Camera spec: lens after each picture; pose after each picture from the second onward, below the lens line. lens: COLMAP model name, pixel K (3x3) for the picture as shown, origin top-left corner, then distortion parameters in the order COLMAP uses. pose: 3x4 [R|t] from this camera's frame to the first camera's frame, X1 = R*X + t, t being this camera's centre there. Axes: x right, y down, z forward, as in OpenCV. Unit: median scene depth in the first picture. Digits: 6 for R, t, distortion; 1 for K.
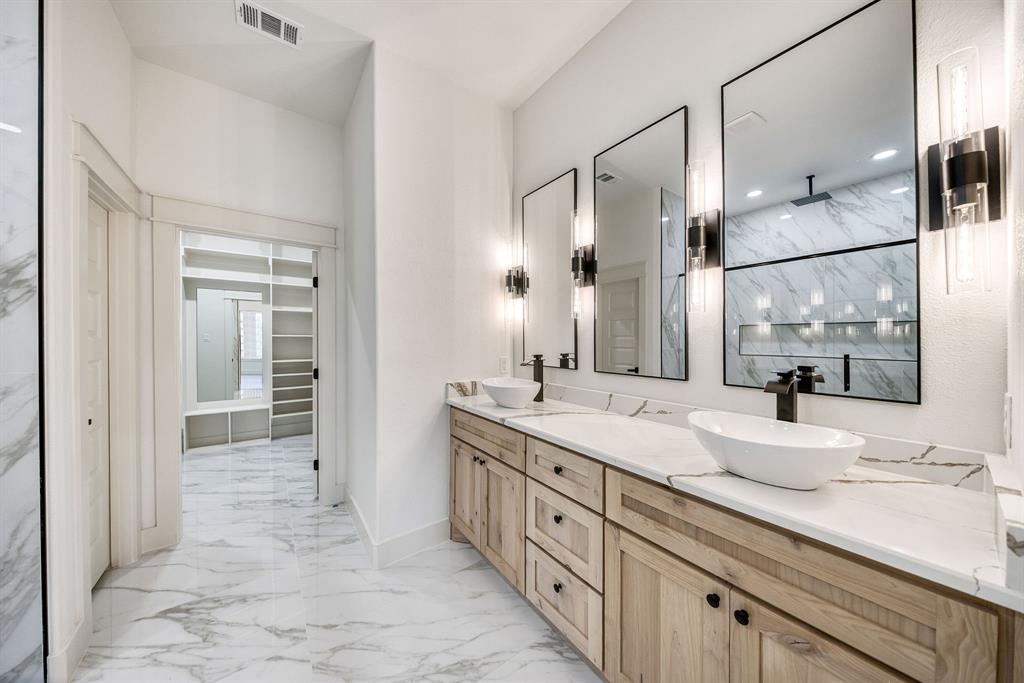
lens RADIAL K [[336.3, 0, 511.9], [0, 336.3, 340.8], [0, 0, 1]] dist [-0.012646, -0.000134]
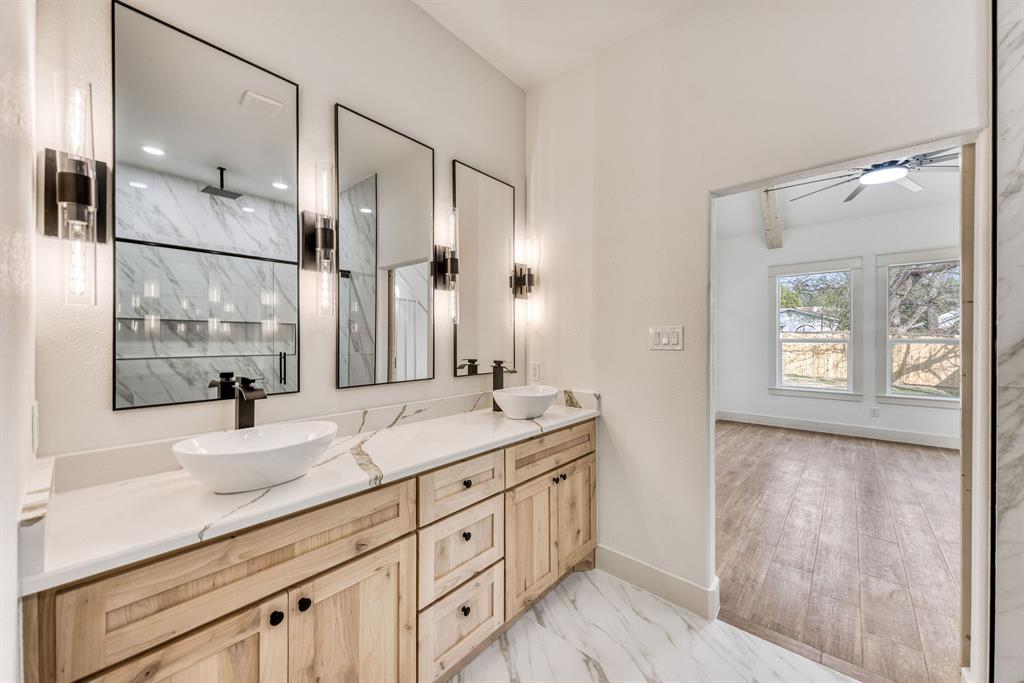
lens RADIAL K [[371.4, 0, 511.5], [0, 371.4, 341.4], [0, 0, 1]] dist [0.001411, -0.004018]
pose [[-0.231887, -0.013303, 0.972652, -0.822111], [-0.001265, 0.999910, 0.013374, -0.024864], [-0.972742, 0.001871, -0.231882, 1.029394]]
